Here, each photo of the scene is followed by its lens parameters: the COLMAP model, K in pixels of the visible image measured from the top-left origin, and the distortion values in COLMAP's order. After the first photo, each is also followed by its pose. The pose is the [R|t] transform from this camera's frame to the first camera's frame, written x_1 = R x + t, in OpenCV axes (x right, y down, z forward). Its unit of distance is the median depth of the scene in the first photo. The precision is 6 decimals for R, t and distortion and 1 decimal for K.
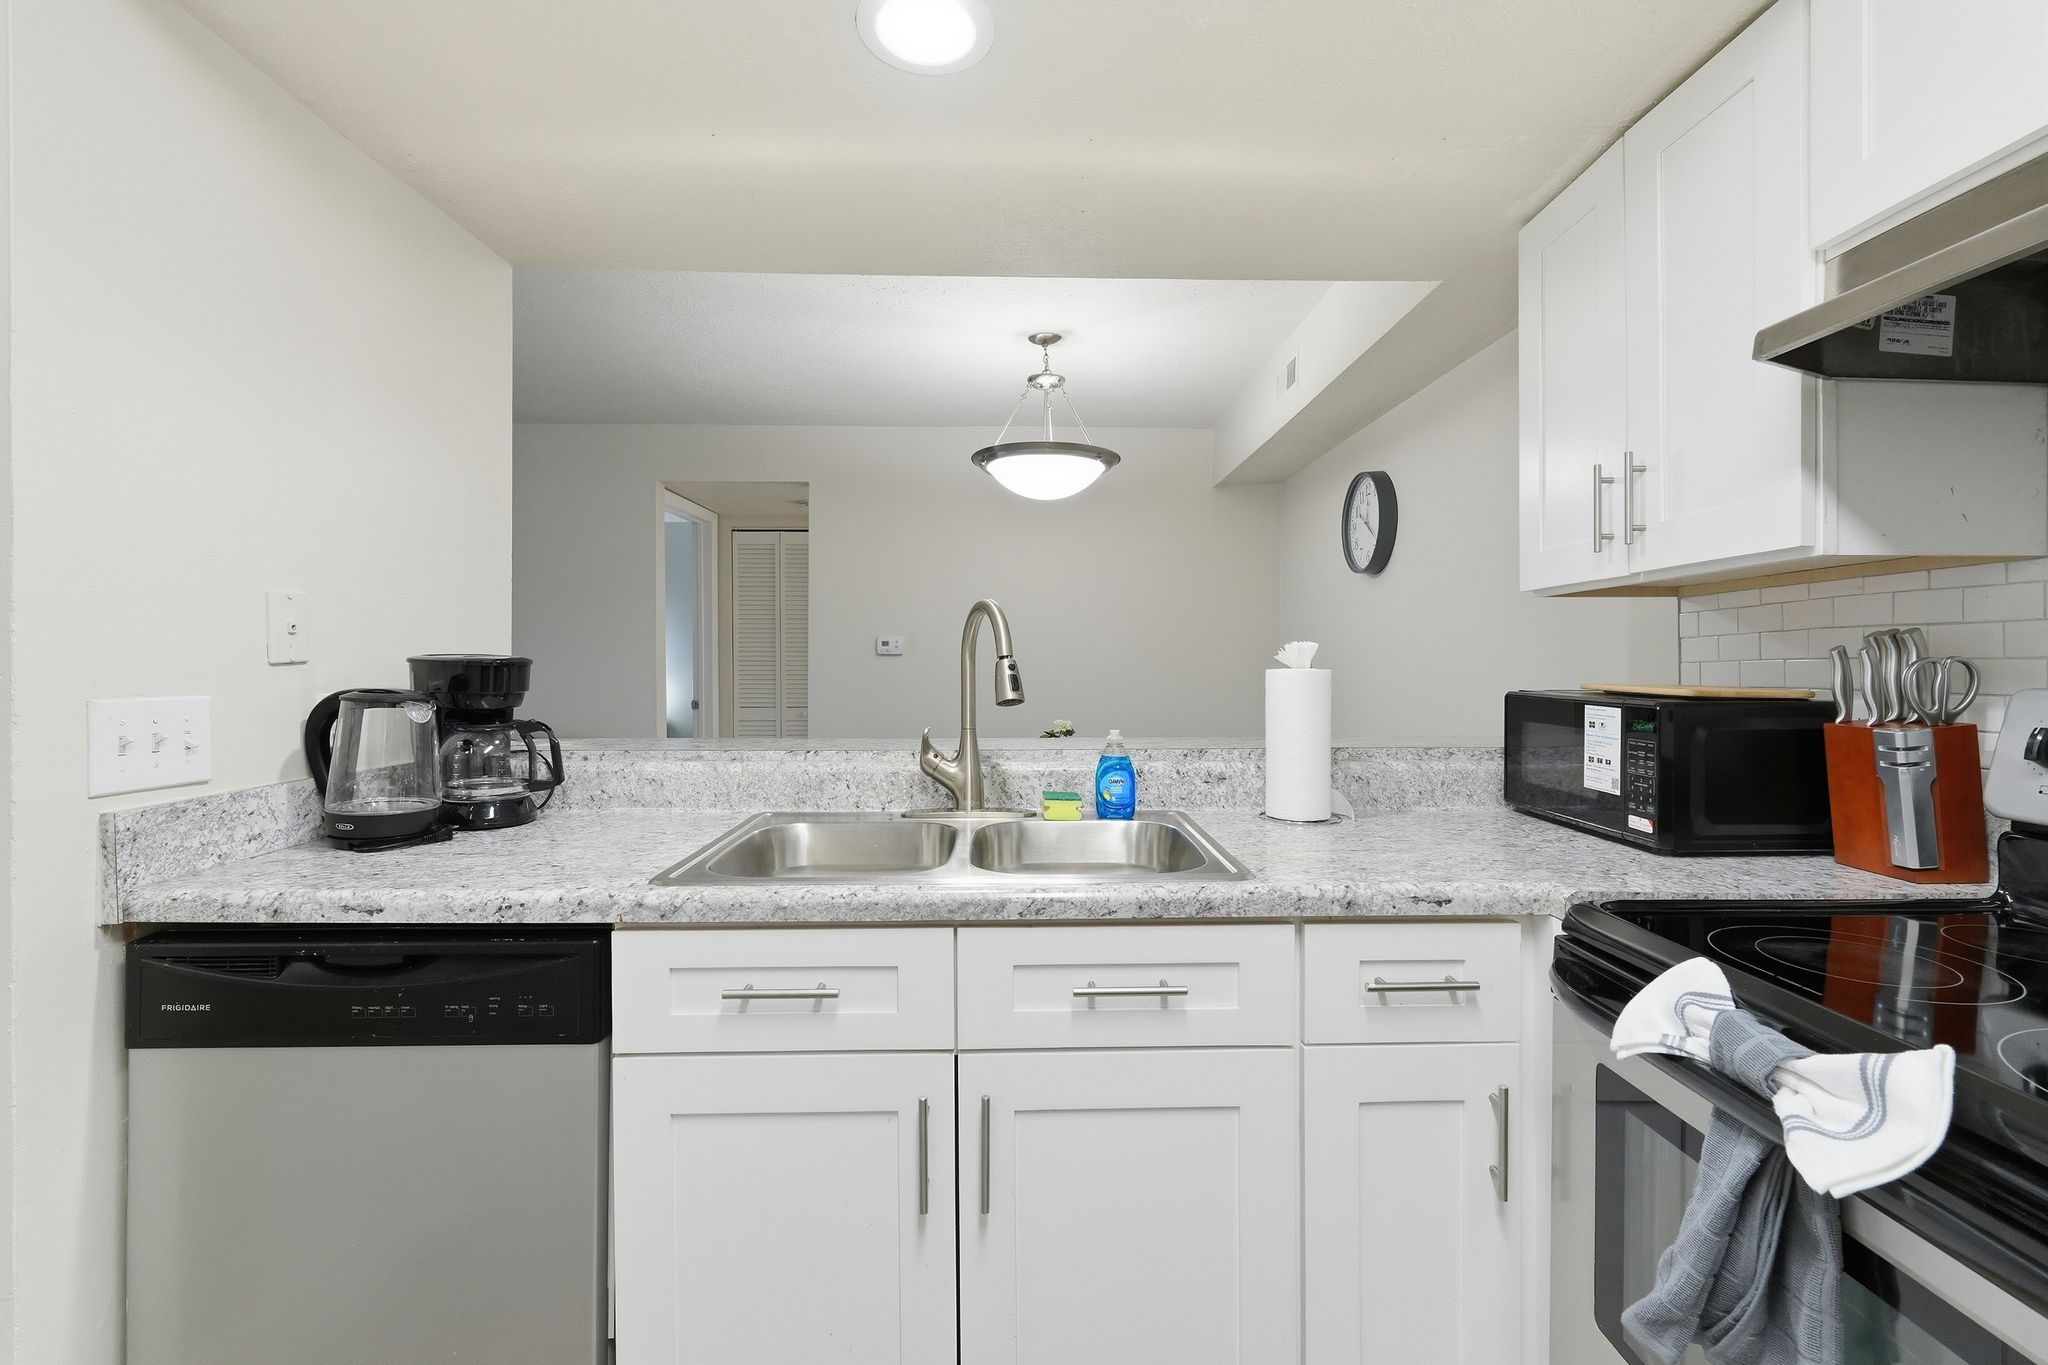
lens RADIAL K [[910.5, 0, 1026.6], [0, 910.5, 662.6], [0, 0, 1]] dist [0.002539, 0.000599]
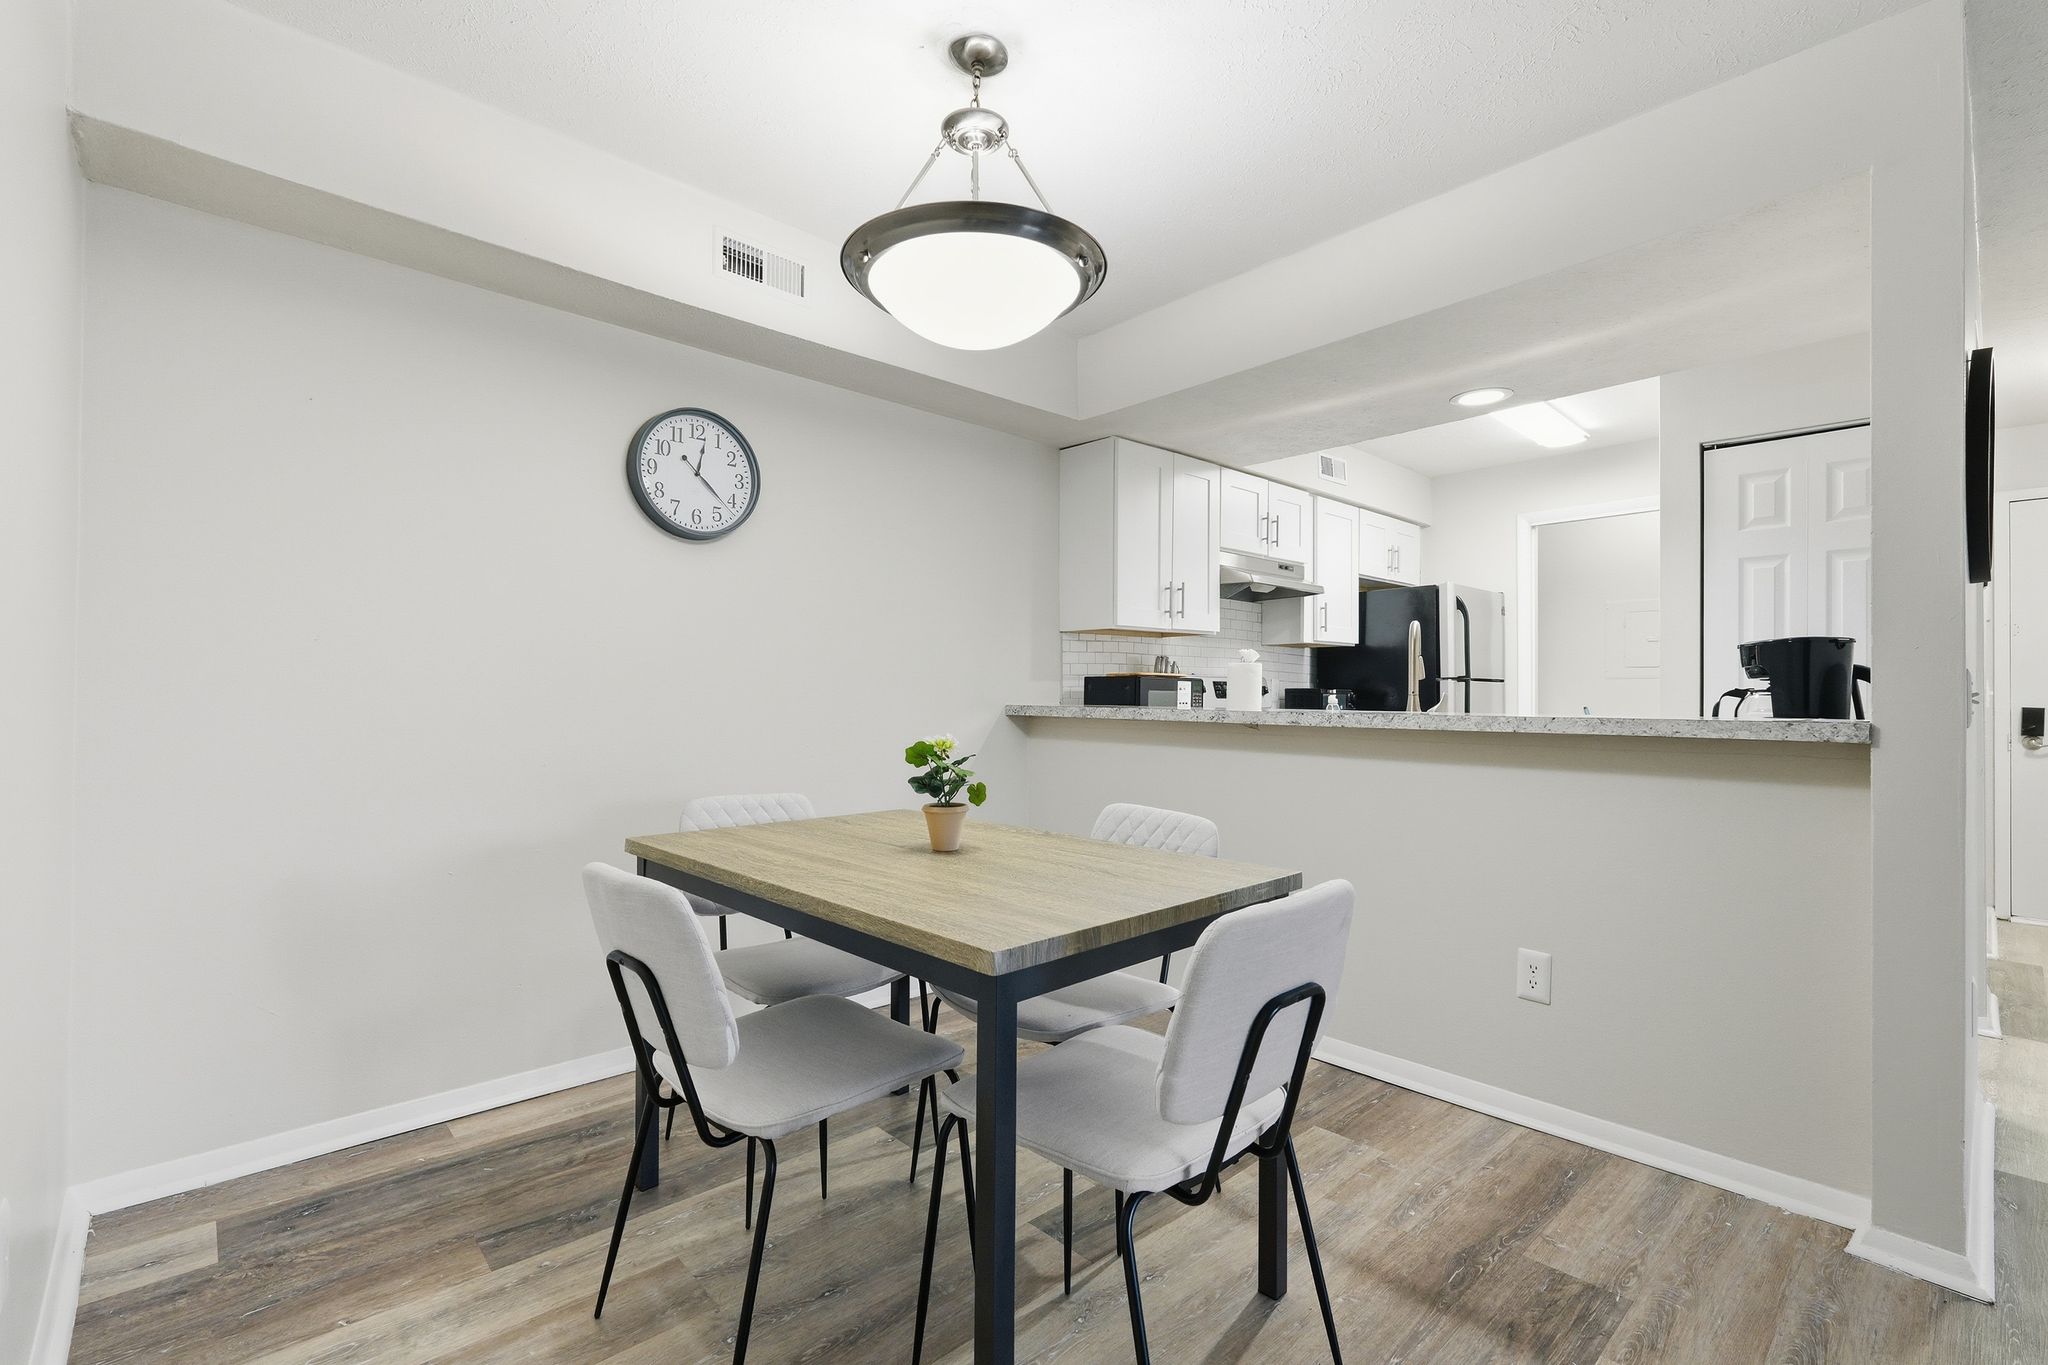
lens RADIAL K [[910.5, 0, 1021.3], [0, 910.5, 684.1], [0, 0, 1]] dist [0.002539, 0.000599]
pose [[-0.673441, 0.004692, 0.739226, -0.936655], [-0.005268, 0.999924, -0.011146, 0.088796], [-0.739222, -0.011401, -0.673365, 3.088867]]
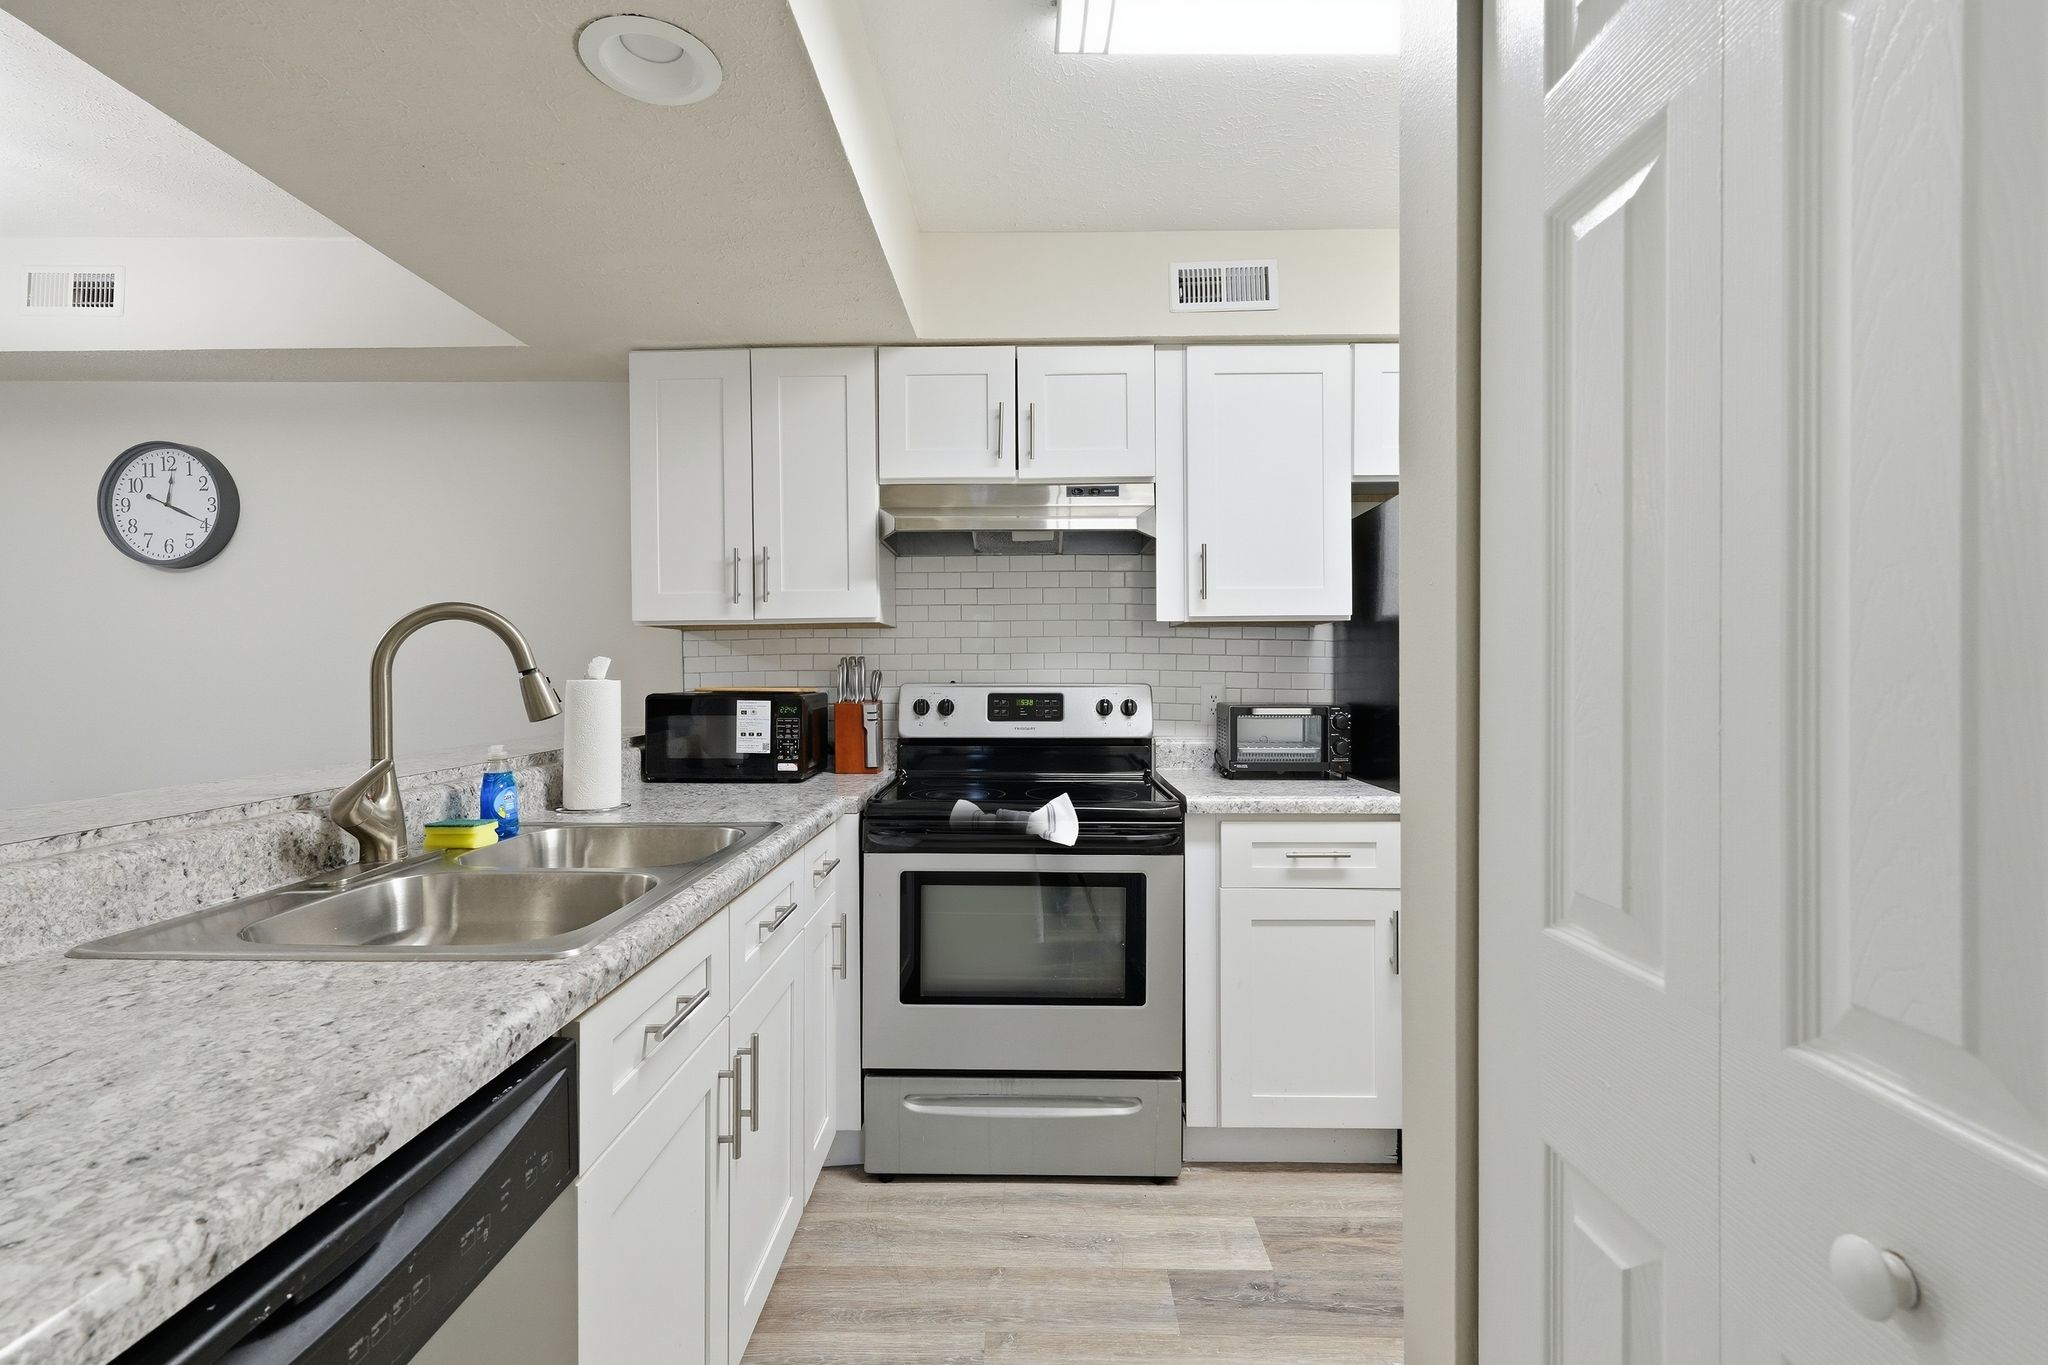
lens RADIAL K [[910.5, 0, 1032.3], [0, 910.5, 675.6], [0, 0, 1]] dist [0.002539, 0.000599]
pose [[0.022935, -0.006190, 0.999718, -0.997079], [0.002913, 0.999977, 0.006124, -0.004852], [-0.999733, 0.002772, 0.022952, 0.480176]]
